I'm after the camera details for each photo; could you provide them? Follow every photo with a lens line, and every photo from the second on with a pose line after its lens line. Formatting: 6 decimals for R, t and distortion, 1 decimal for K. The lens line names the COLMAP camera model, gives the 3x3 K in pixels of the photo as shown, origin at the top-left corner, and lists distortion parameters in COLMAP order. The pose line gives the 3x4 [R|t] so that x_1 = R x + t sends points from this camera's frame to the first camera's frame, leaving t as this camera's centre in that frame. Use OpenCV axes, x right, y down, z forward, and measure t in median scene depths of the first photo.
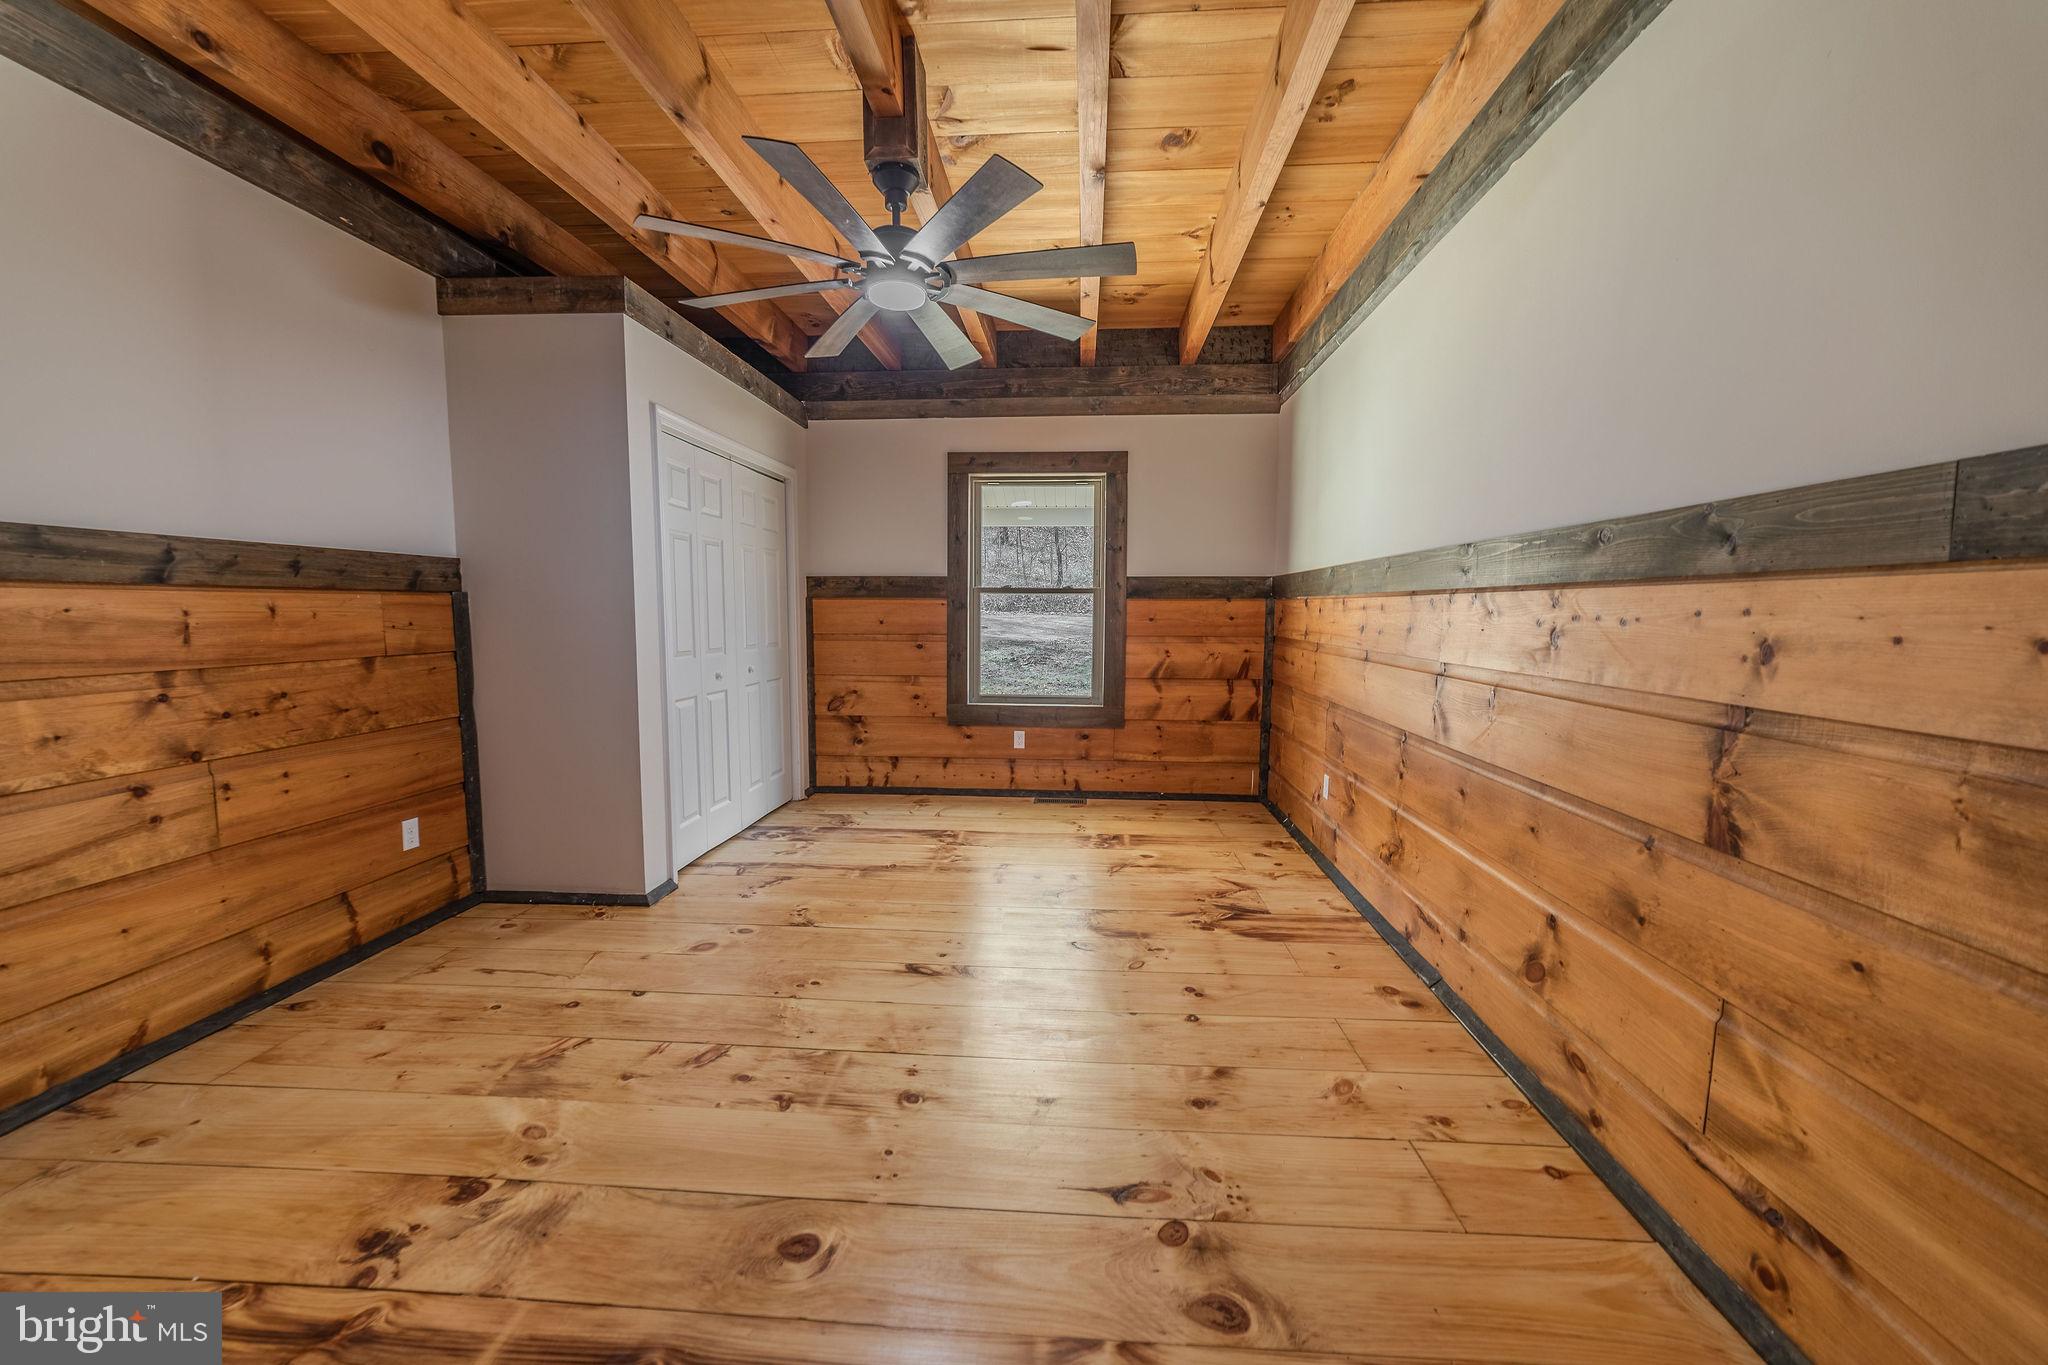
lens RADIAL K [[787.7, 0, 1022.4], [0, 787.7, 680.3], [0, 0, 1]] dist [-0.023146, 0.009113]
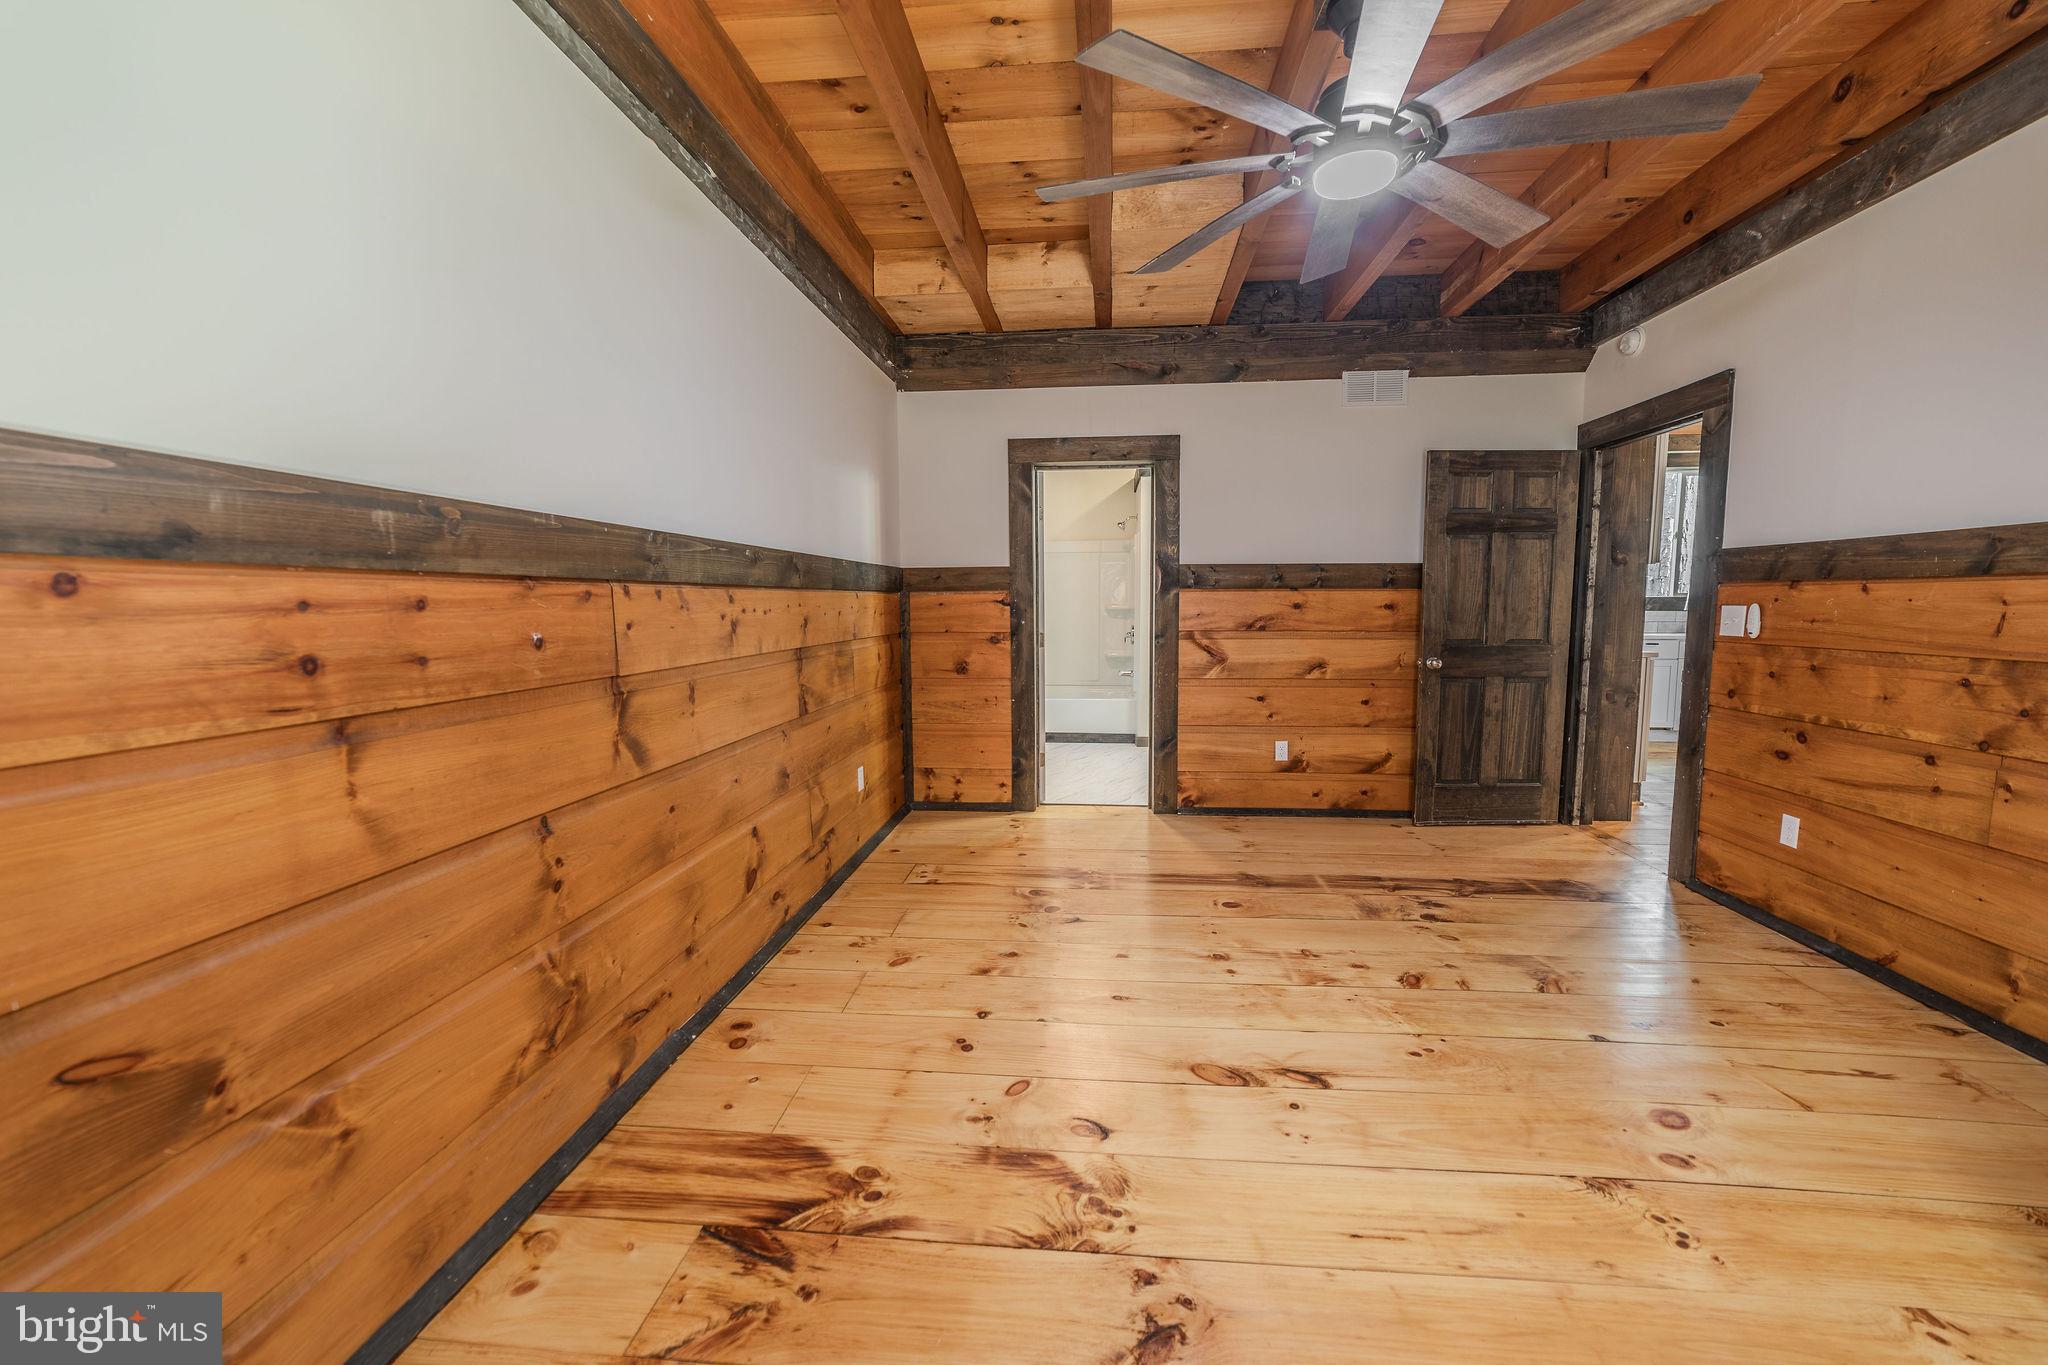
lens RADIAL K [[787.7, 0, 1022.4], [0, 787.7, 680.3], [0, 0, 1]] dist [-0.023146, 0.009113]
pose [[-0.999568, 0.002307, 0.029291, 0.100982], [0.007819, 0.981851, 0.189493, -0.129229], [-0.028322, 0.189640, -0.981445, 1.400331]]
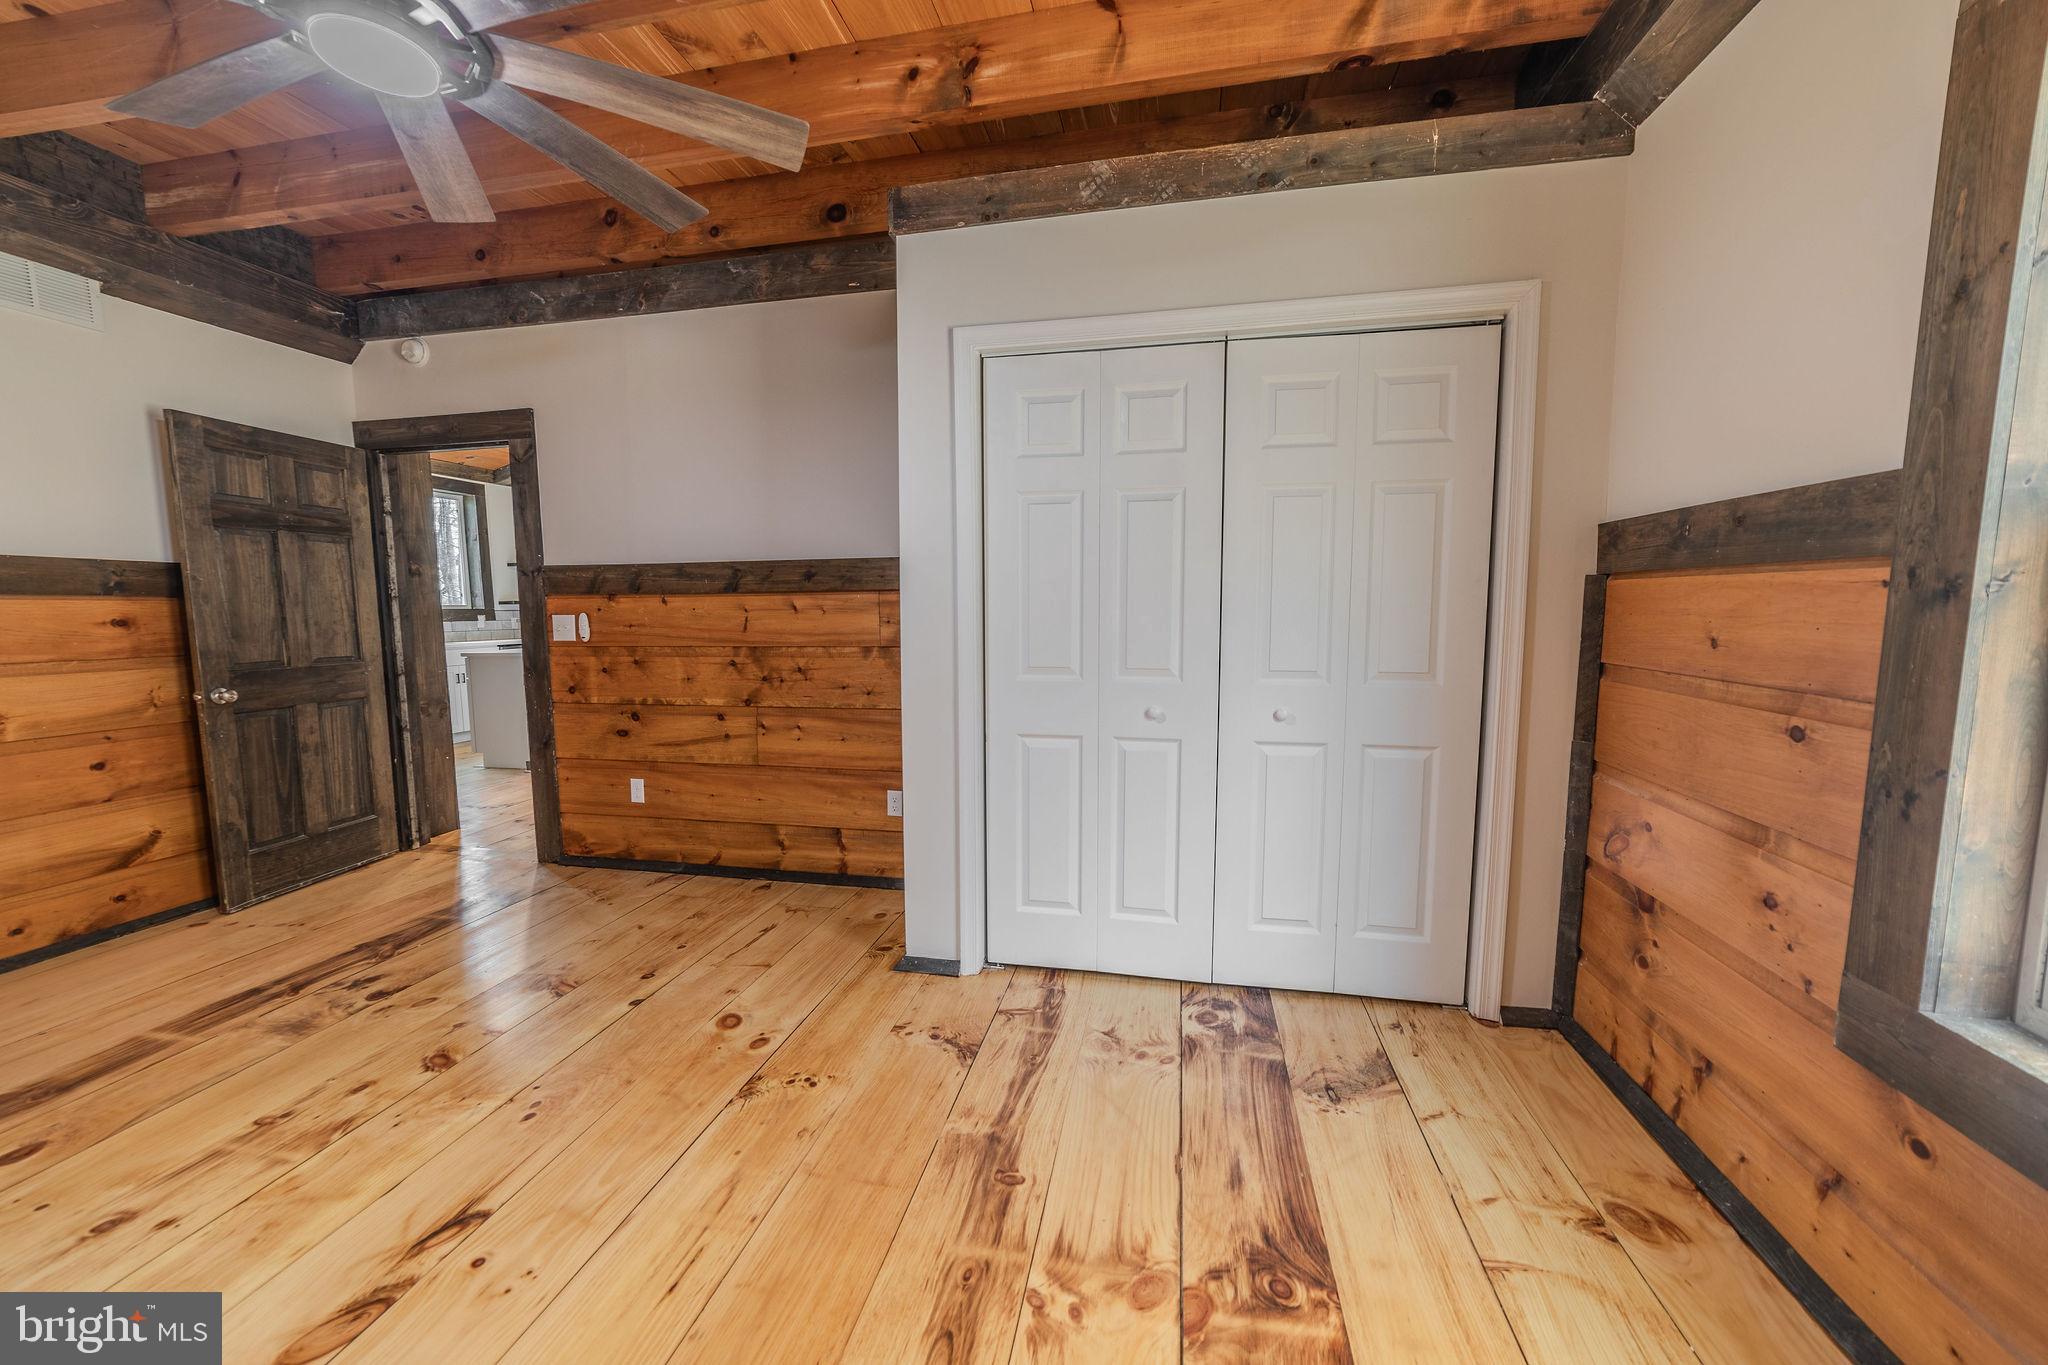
lens RADIAL K [[787.7, 0, 1022.4], [0, 787.7, 680.3], [0, 0, 1]] dist [-0.023146, 0.009113]
pose [[-0.129811, 0.095138, -0.986964, 0.289928], [-0.081572, 0.990987, 0.106255, -0.110903], [0.988178, 0.094302, -0.120881, 1.210911]]
